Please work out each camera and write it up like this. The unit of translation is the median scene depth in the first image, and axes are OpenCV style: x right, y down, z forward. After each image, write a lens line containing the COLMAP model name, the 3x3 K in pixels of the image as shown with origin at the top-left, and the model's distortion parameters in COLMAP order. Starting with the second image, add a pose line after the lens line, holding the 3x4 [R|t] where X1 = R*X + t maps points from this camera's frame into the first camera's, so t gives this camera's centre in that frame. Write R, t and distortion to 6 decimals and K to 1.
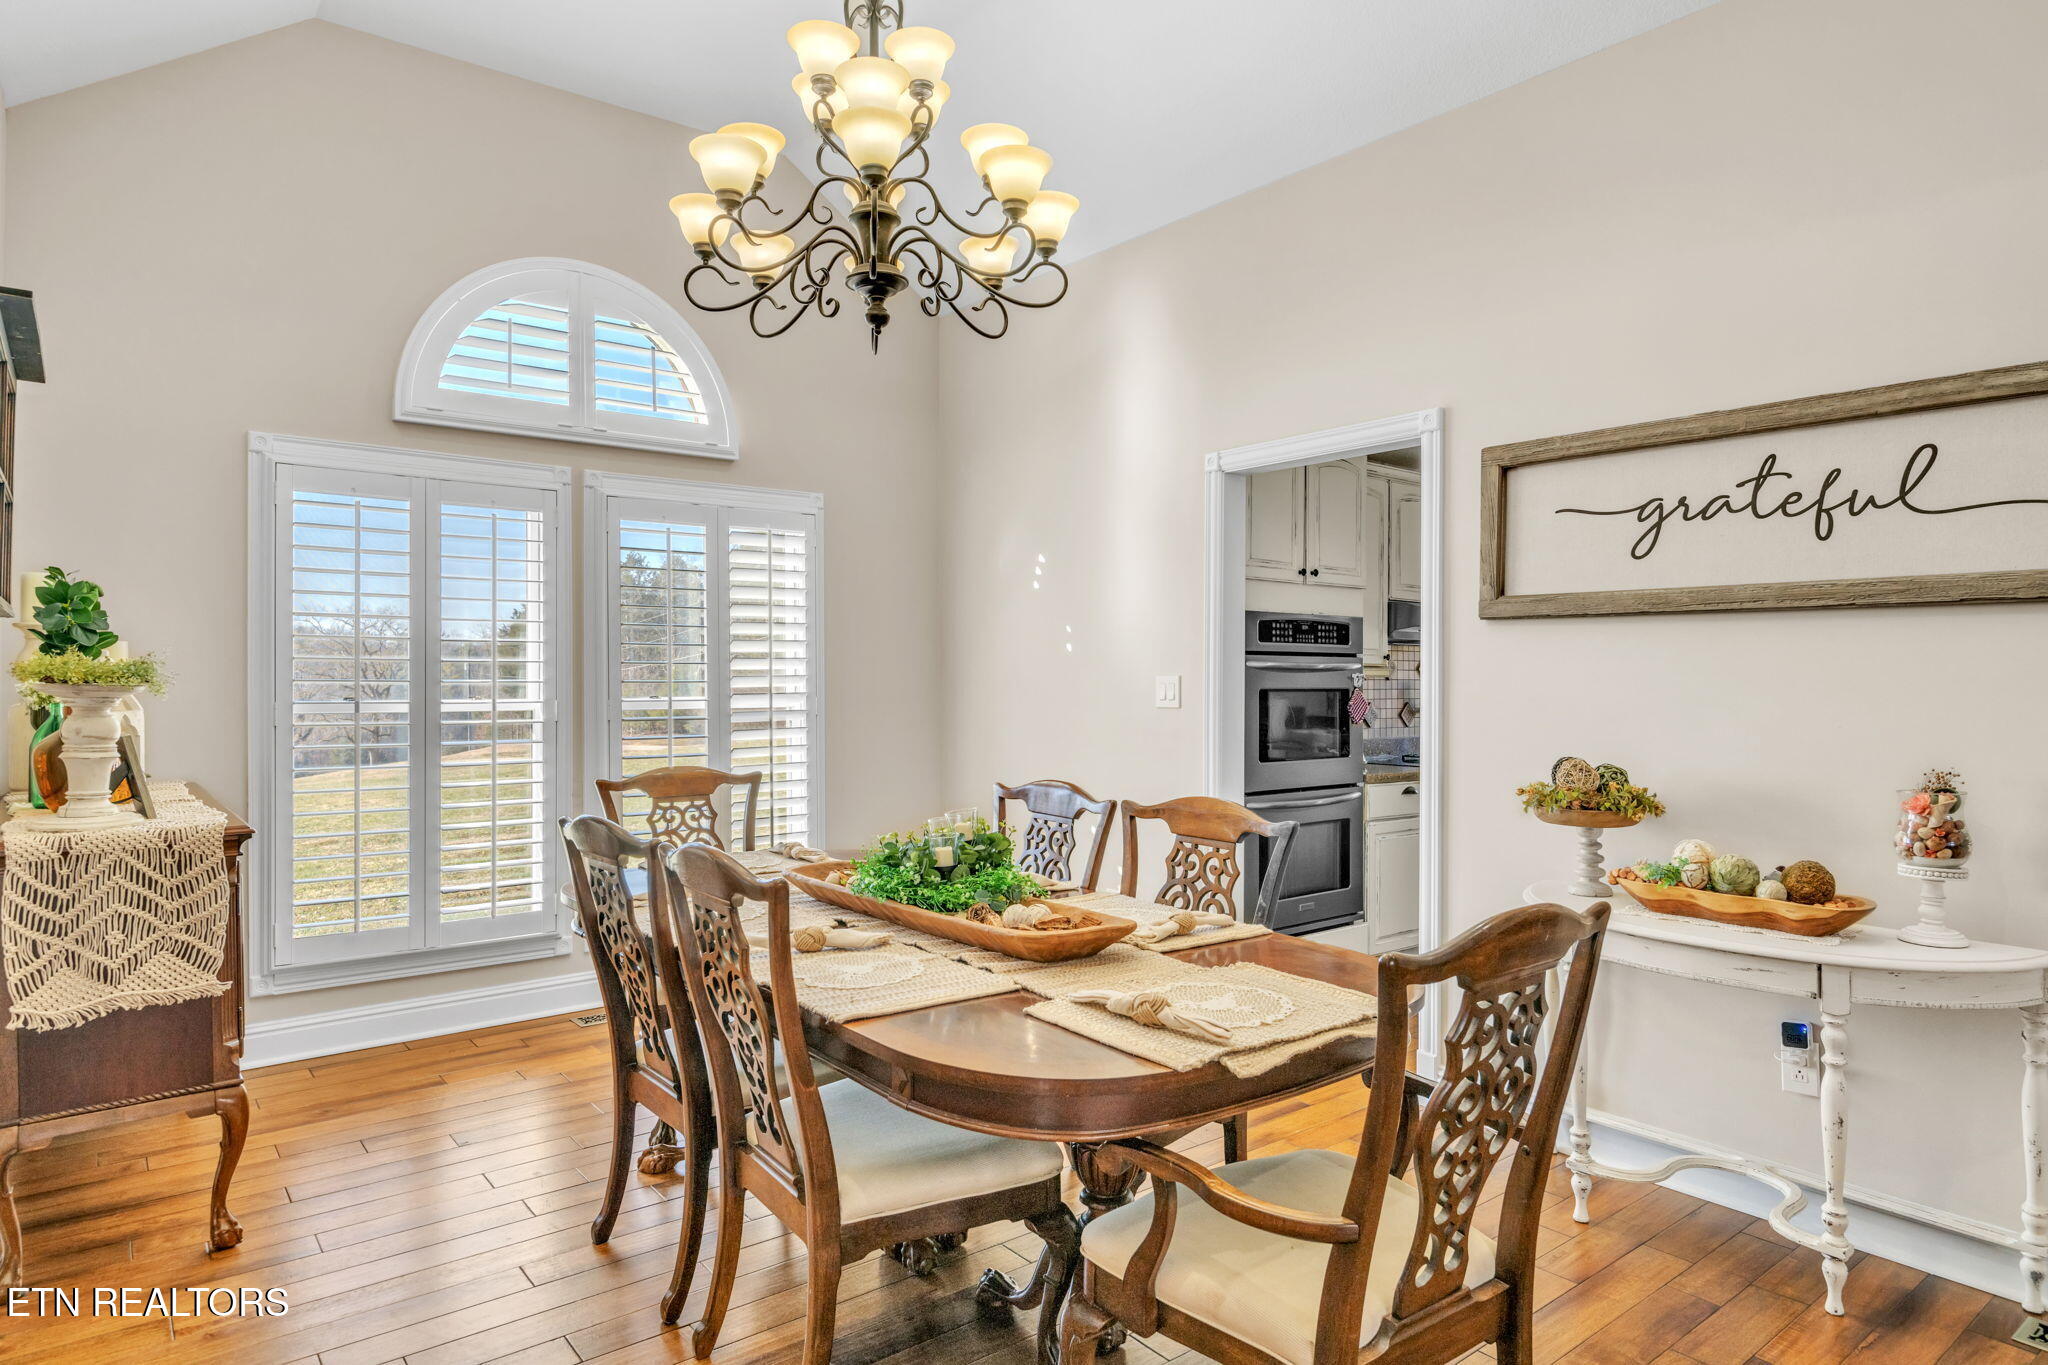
lens RADIAL K [[1195.3, 0, 1081.4], [0, 1195.3, 684.7], [0, 0, 1]] dist [0.003085, -0.000361]
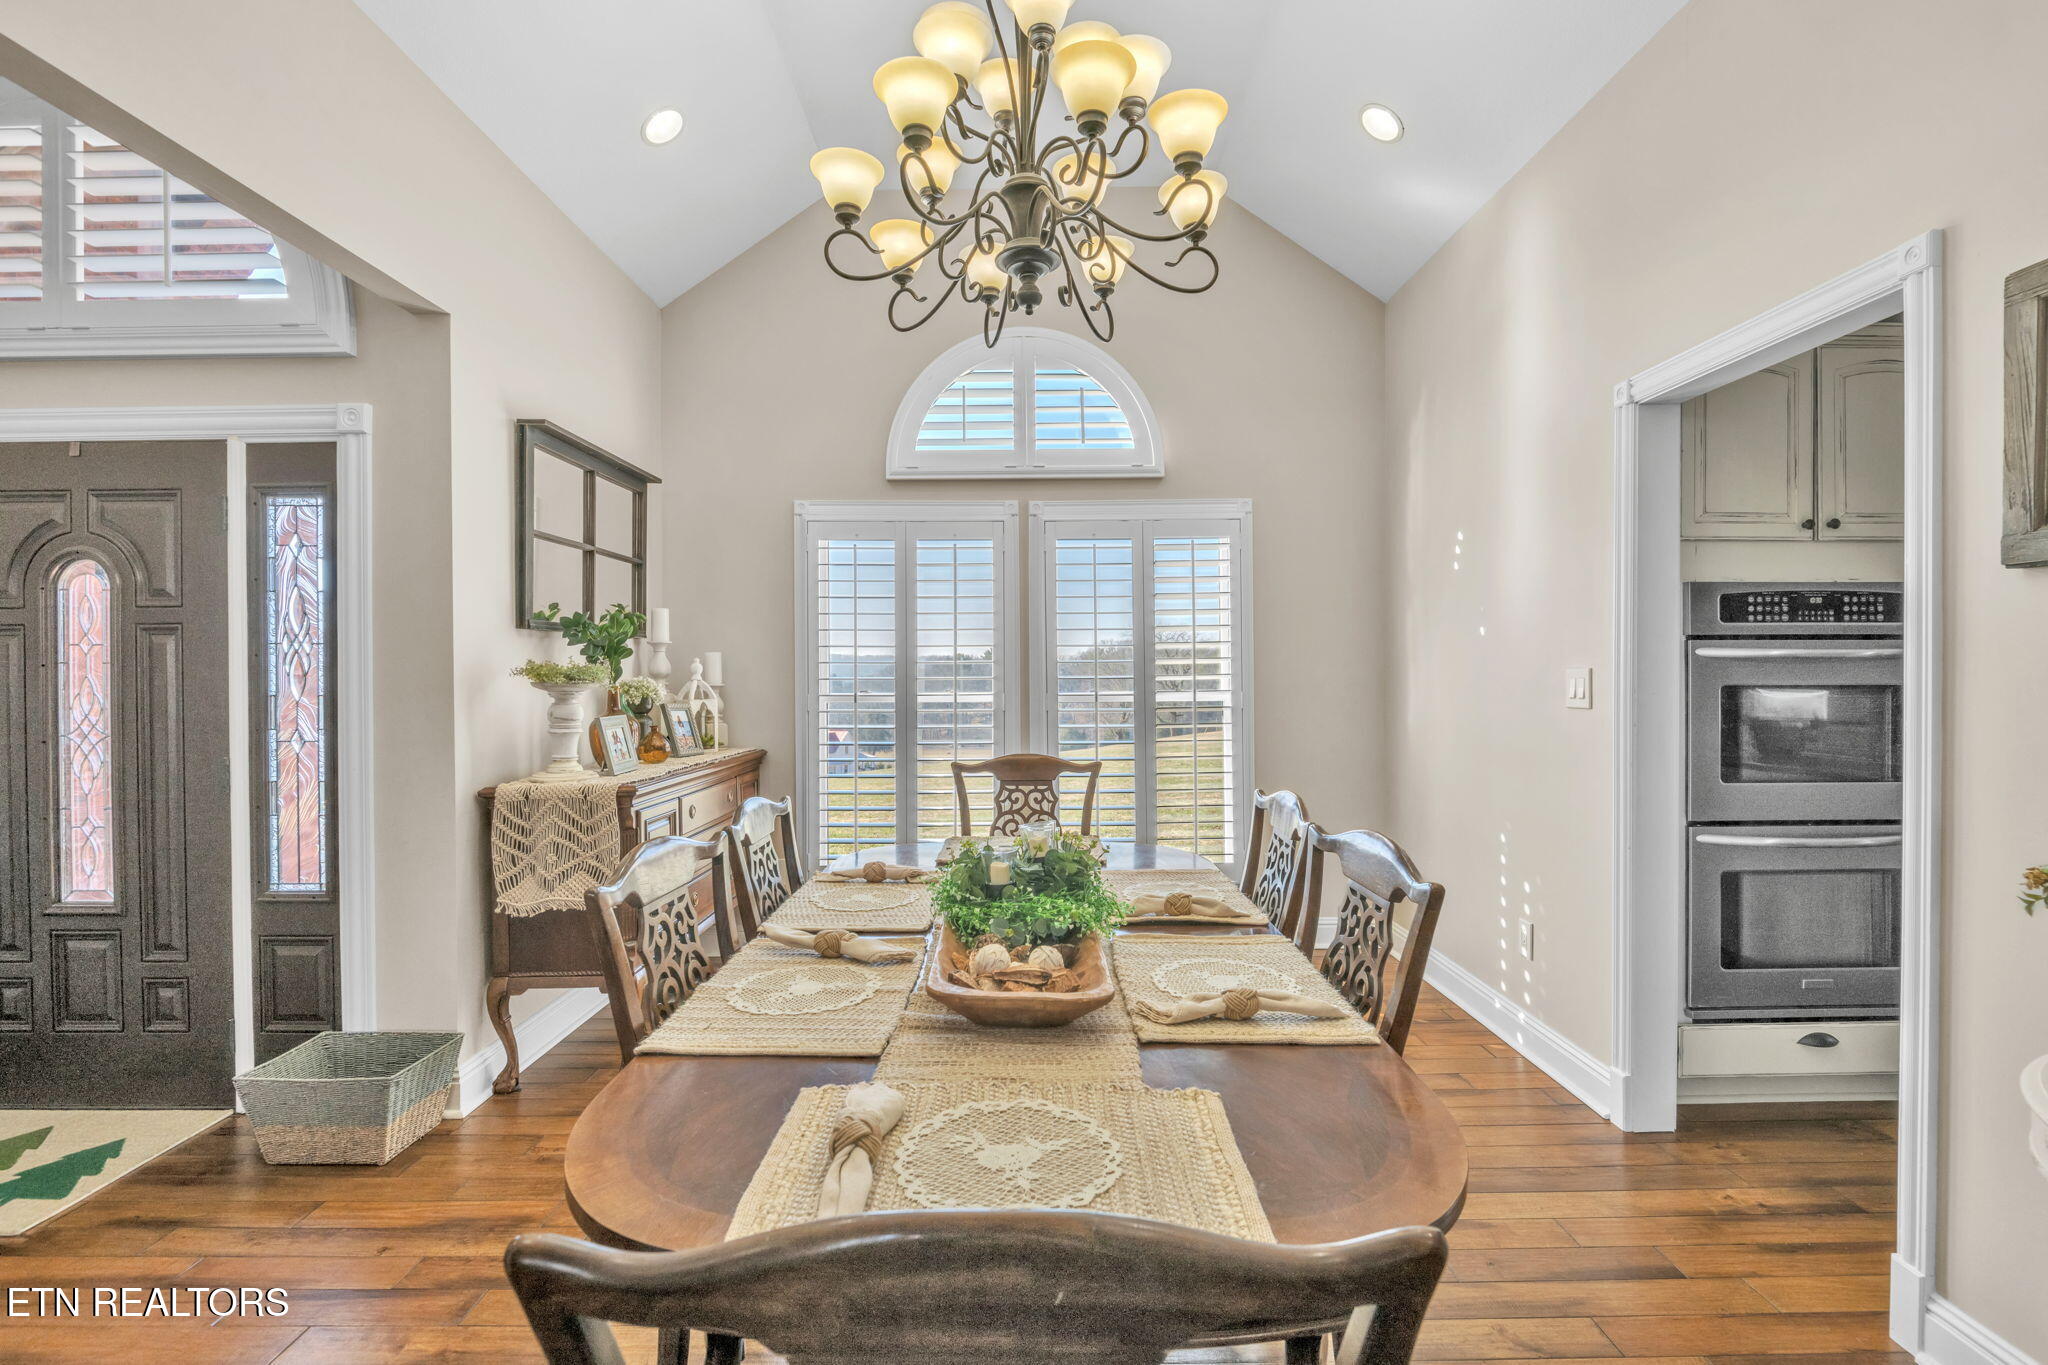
lens RADIAL K [[968.1, 0, 1024.0], [0, 968.1, 682.5], [0, 0, 1]] dist [0.011878, -0.016281]
pose [[0.771864, -0.001364, -0.635786, 0.210649], [0.003217, 0.999993, 0.001761, -0.000026], [0.635779, -0.003405, 0.771863, 0.262946]]
